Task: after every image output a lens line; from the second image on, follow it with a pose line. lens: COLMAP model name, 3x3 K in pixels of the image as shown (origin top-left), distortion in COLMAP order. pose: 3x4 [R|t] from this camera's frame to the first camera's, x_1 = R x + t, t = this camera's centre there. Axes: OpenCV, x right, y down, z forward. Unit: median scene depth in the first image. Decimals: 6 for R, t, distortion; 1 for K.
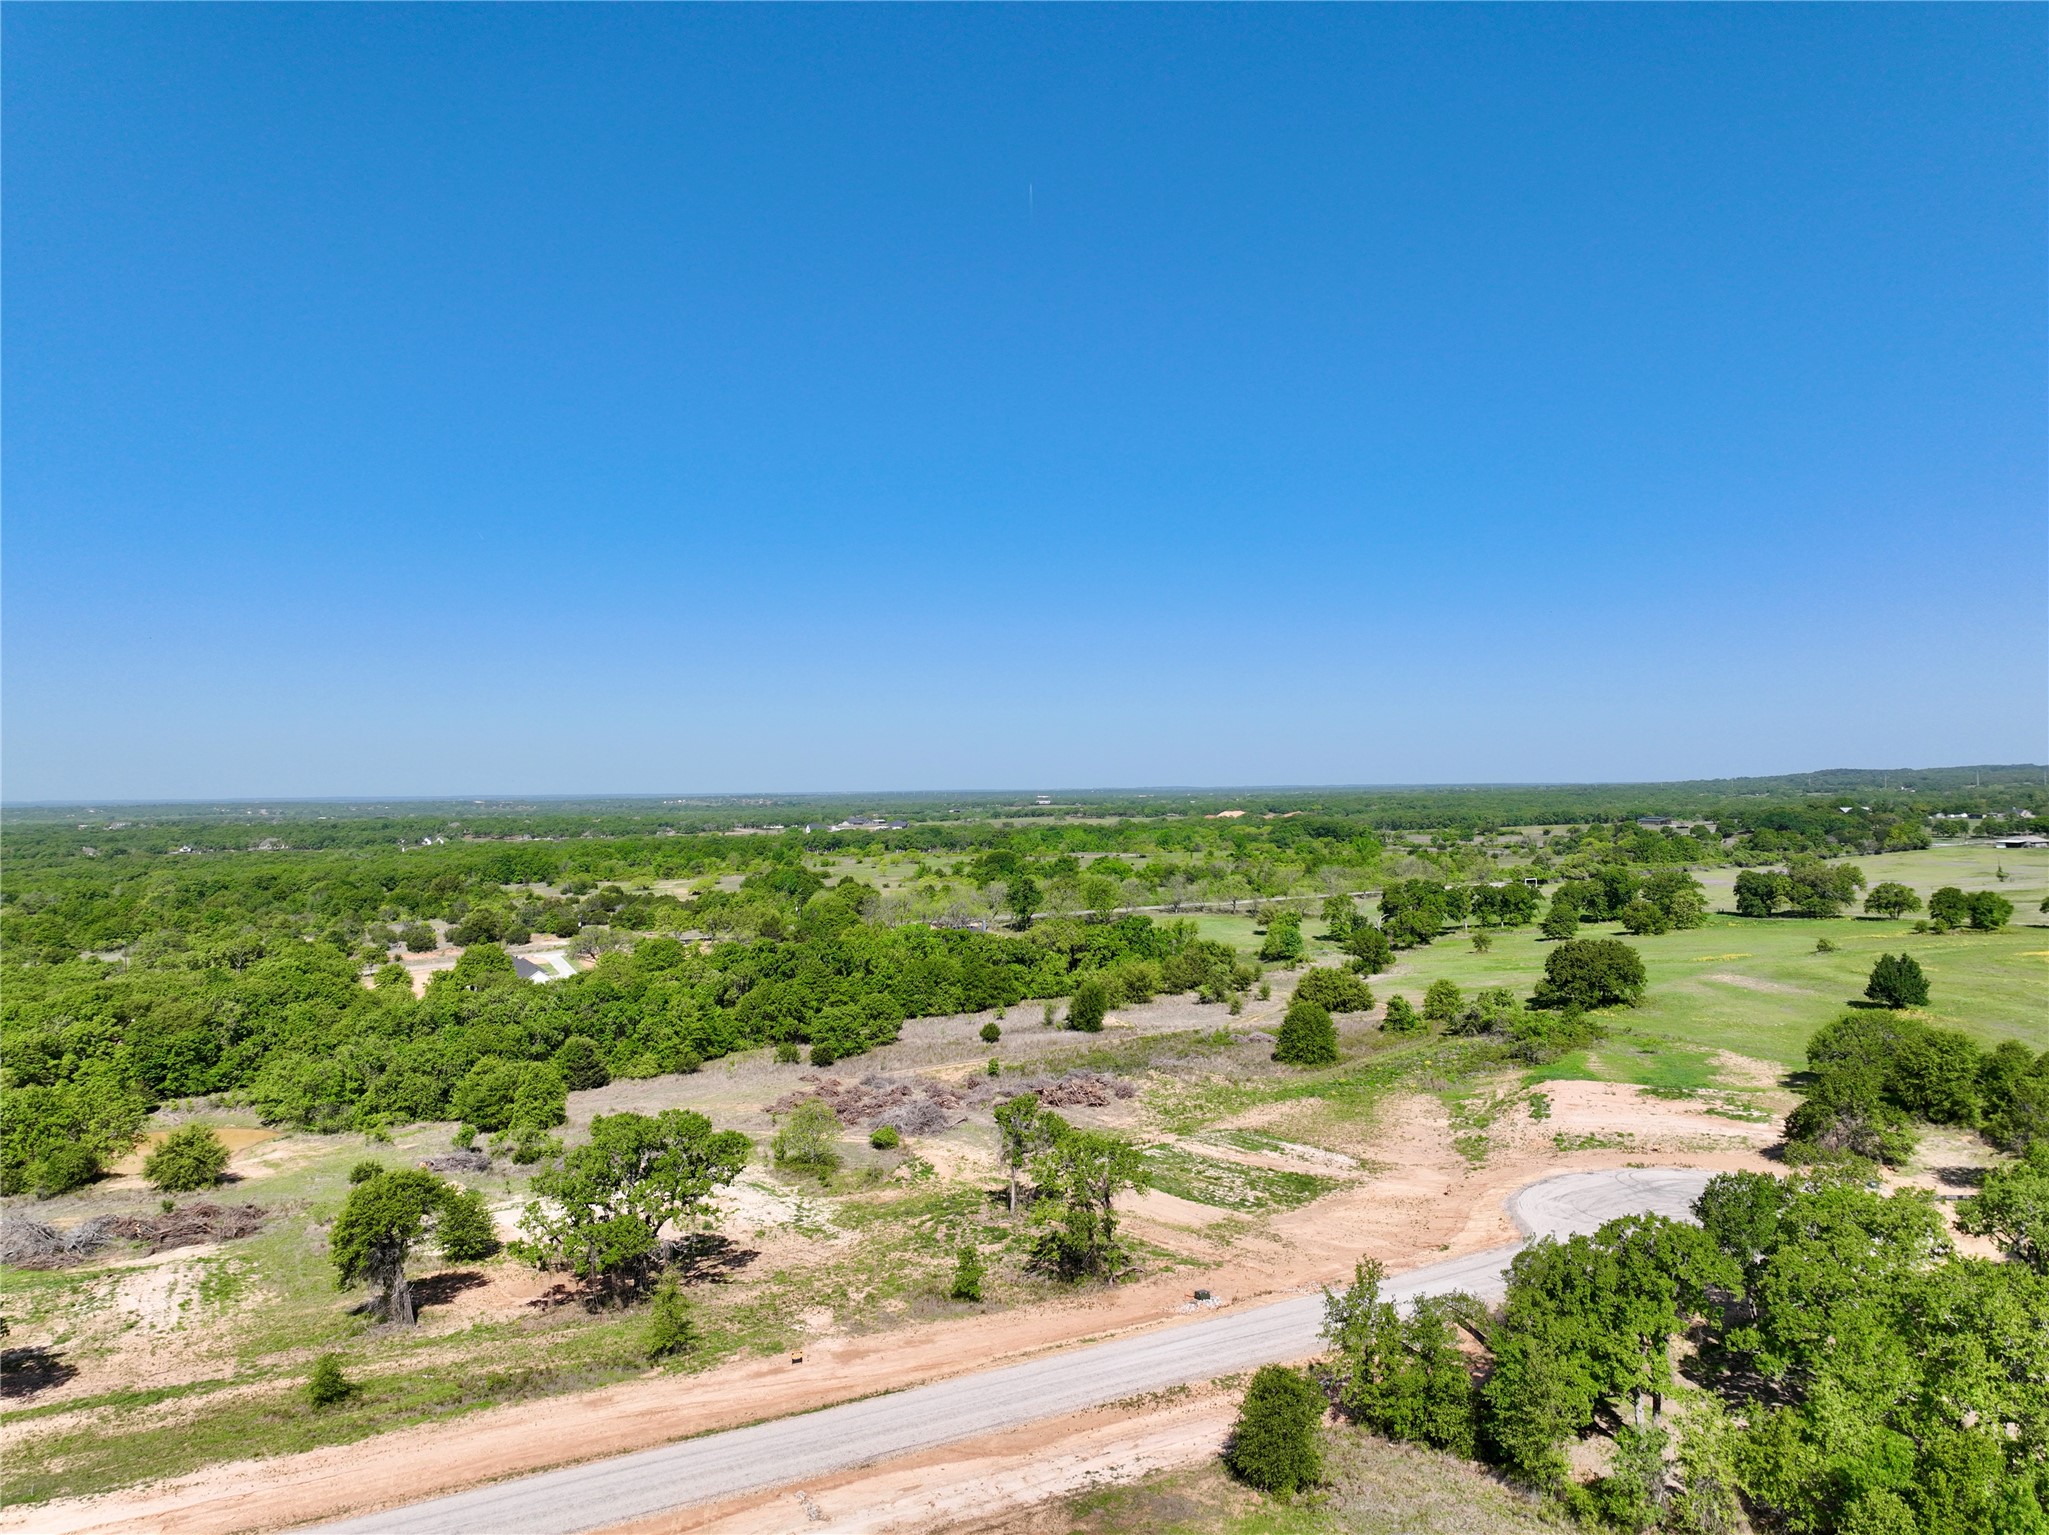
lens RADIAL K [[1445.2, 0, 1024.9], [0, 1445.2, 770.7], [0, 0, 1]] dist [-0.006288, 0.012704]
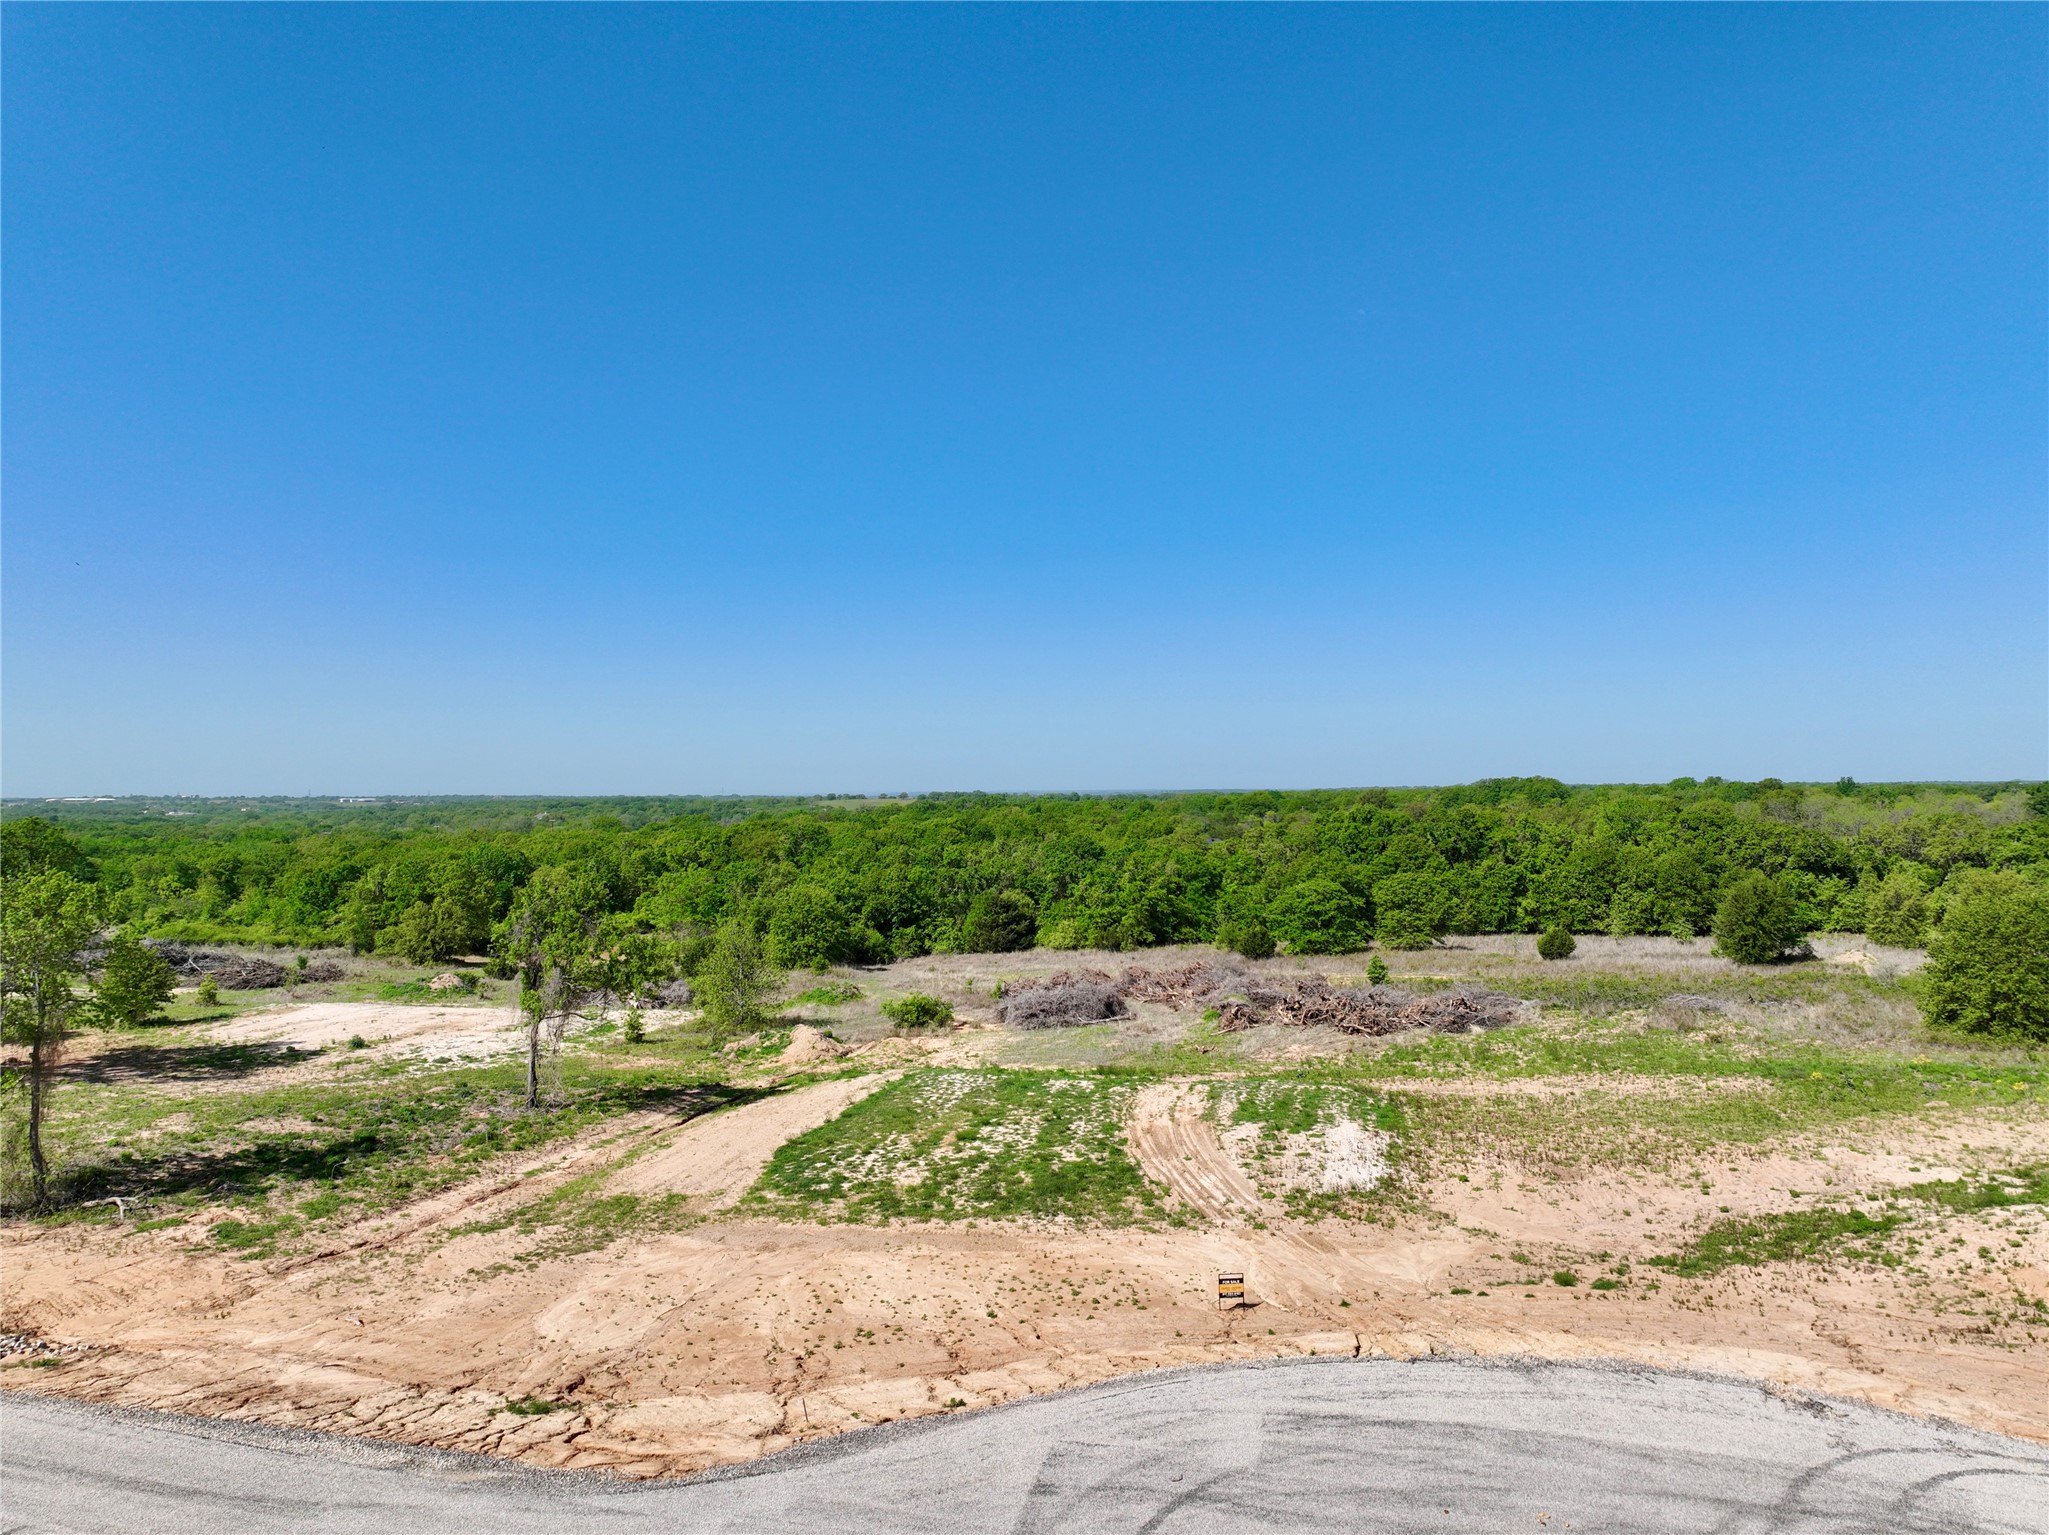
lens RADIAL K [[1445.2, 0, 1019.4], [0, 1445.2, 767.6], [0, 0, 1]] dist [-0.006288, 0.012704]
pose [[0.666040, 0.000994, -0.745915, 0.467203], [0.006750, 0.999950, 0.007360, 0.175720], [0.745885, -0.009938, 0.666000, 0.749741]]
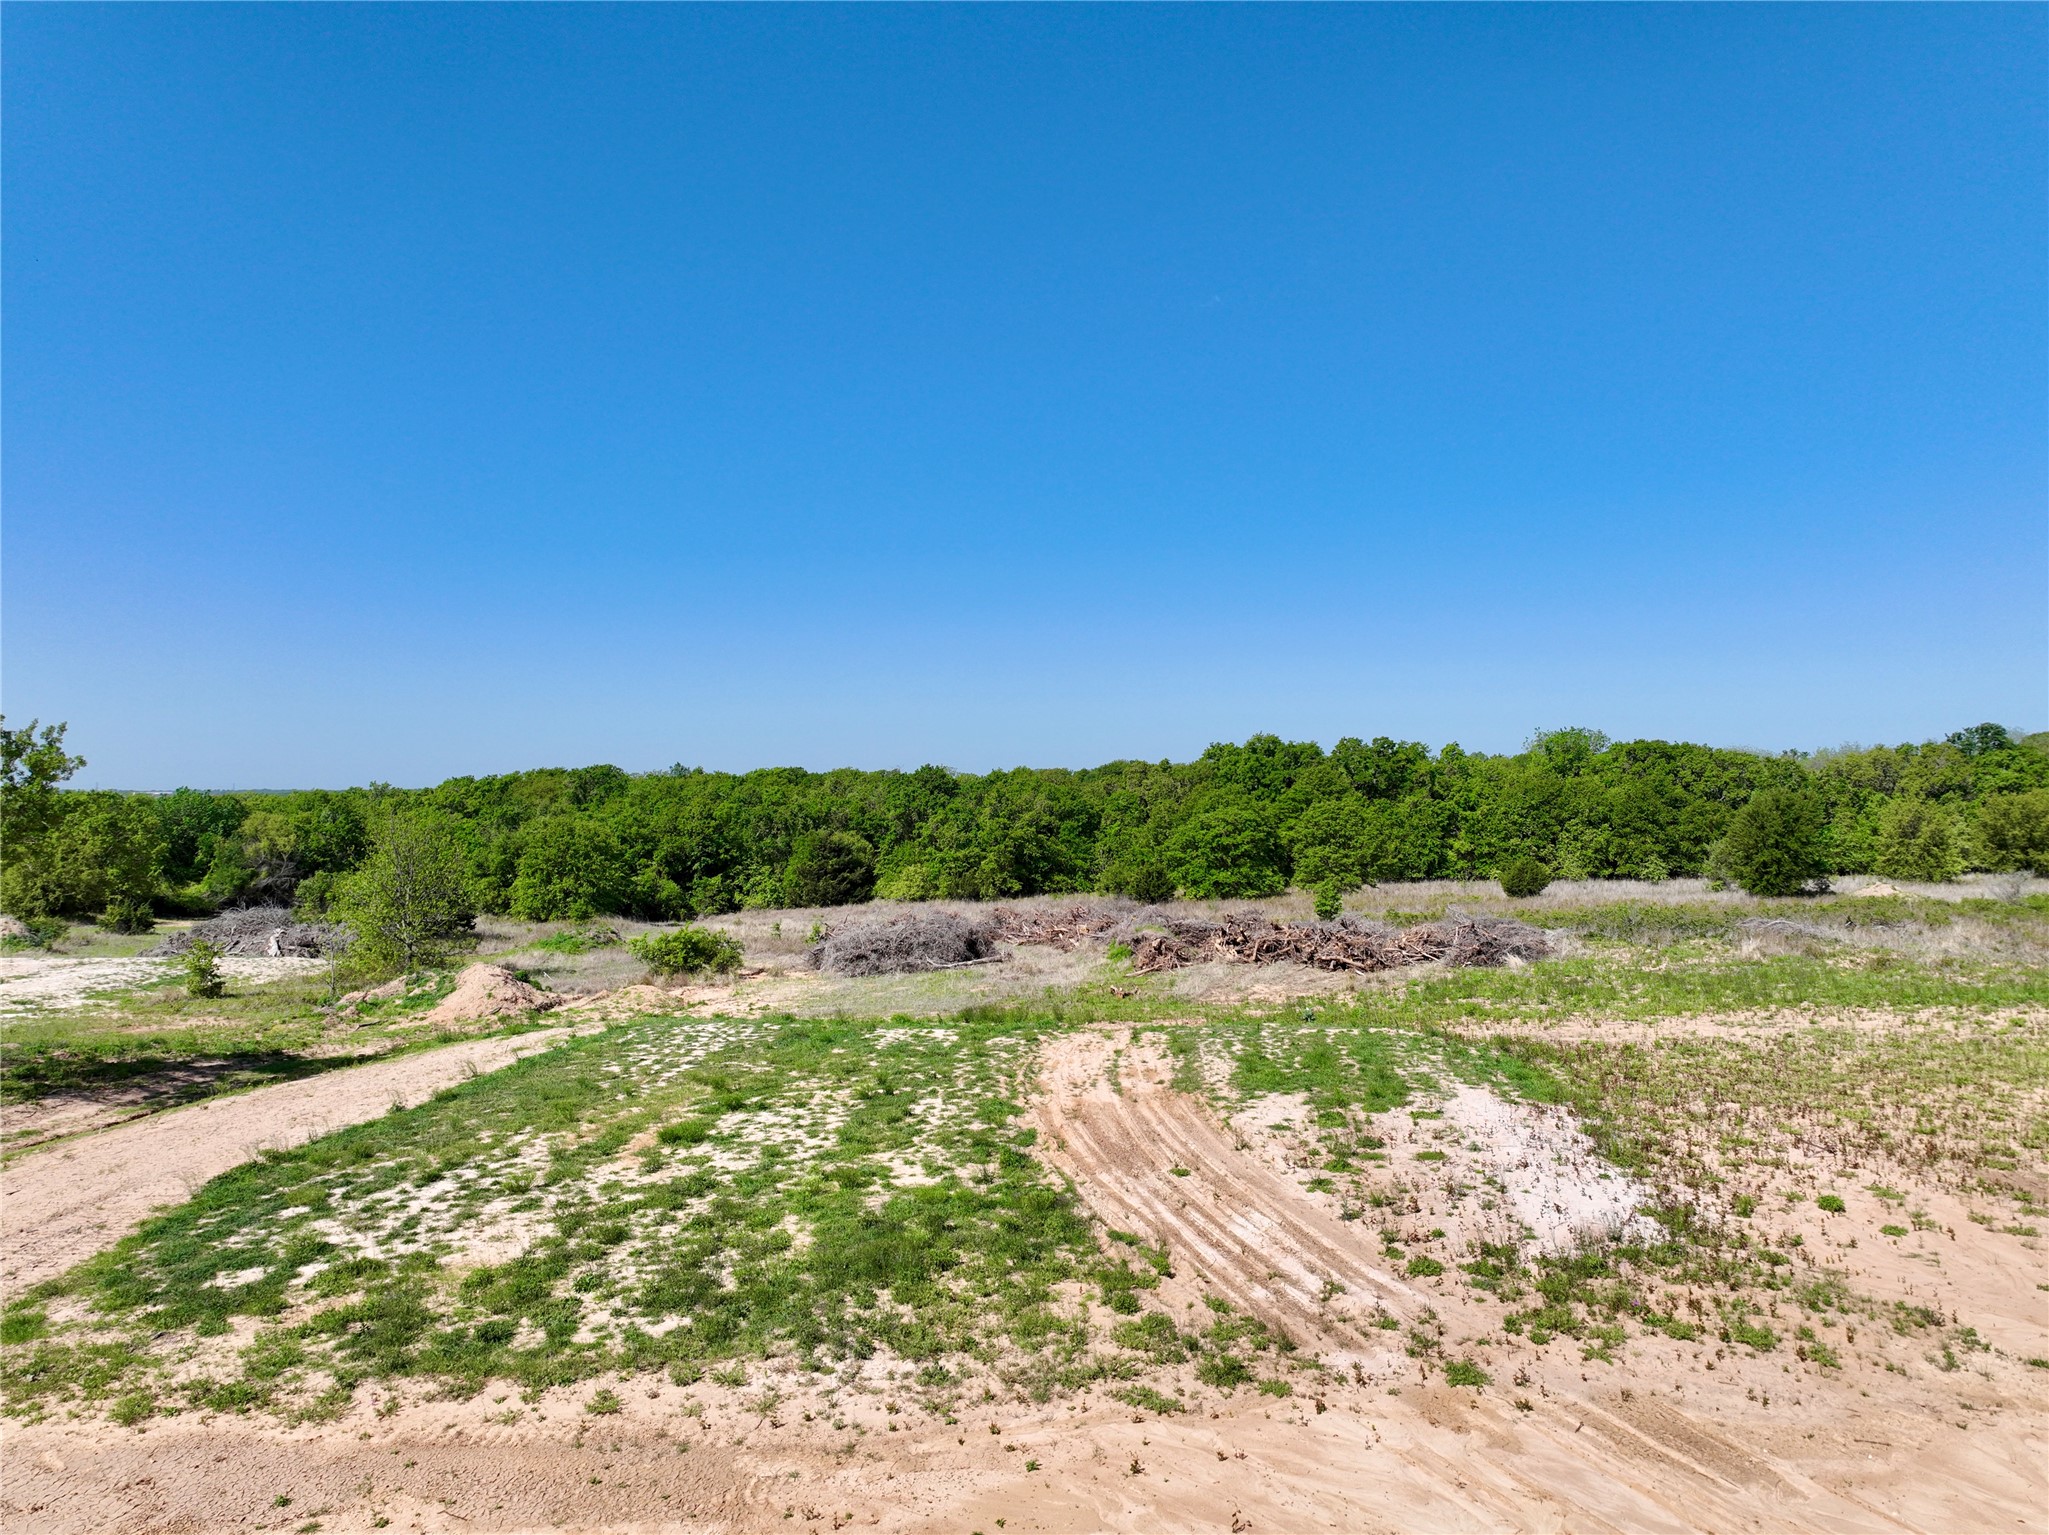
lens RADIAL K [[1445.2, 0, 1029.7], [0, 1445.2, 770.9], [0, 0, 1]] dist [-0.006288, 0.012704]
pose [[0.745338, 0.006160, -0.666659, 0.300267], [0.001621, 0.999938, 0.011052, 0.237546], [0.666685, -0.009318, 0.745281, 0.910097]]
